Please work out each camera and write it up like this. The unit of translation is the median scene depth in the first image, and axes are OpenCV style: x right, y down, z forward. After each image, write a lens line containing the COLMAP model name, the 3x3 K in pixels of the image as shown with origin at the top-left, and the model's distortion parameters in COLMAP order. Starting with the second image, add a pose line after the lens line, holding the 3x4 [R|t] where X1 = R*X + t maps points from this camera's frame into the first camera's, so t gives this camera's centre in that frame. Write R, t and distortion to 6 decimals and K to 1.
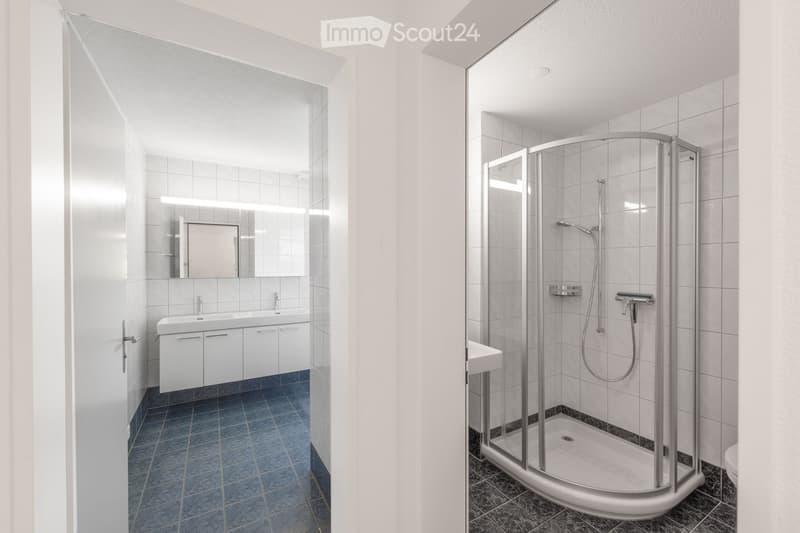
lens RADIAL K [[330.6, 0, 400.0], [0, 330.6, 266.5], [0, 0, 1]] dist [0.000428, 0.000005]
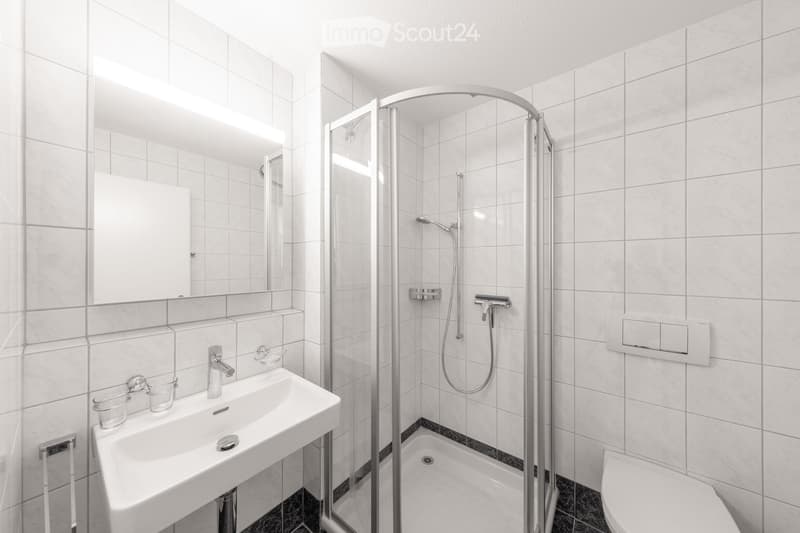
lens RADIAL K [[288.2, 0, 400.0], [0, 288.2, 266.5], [0, 0, 1]] dist [-0.000413, -0.000044]
pose [[0.927818, -0.001152, 0.373032, 0.164335], [0.000620, 0.999999, 0.001544, -0.002759], [-0.373033, -0.001201, 0.927817, 0.339860]]
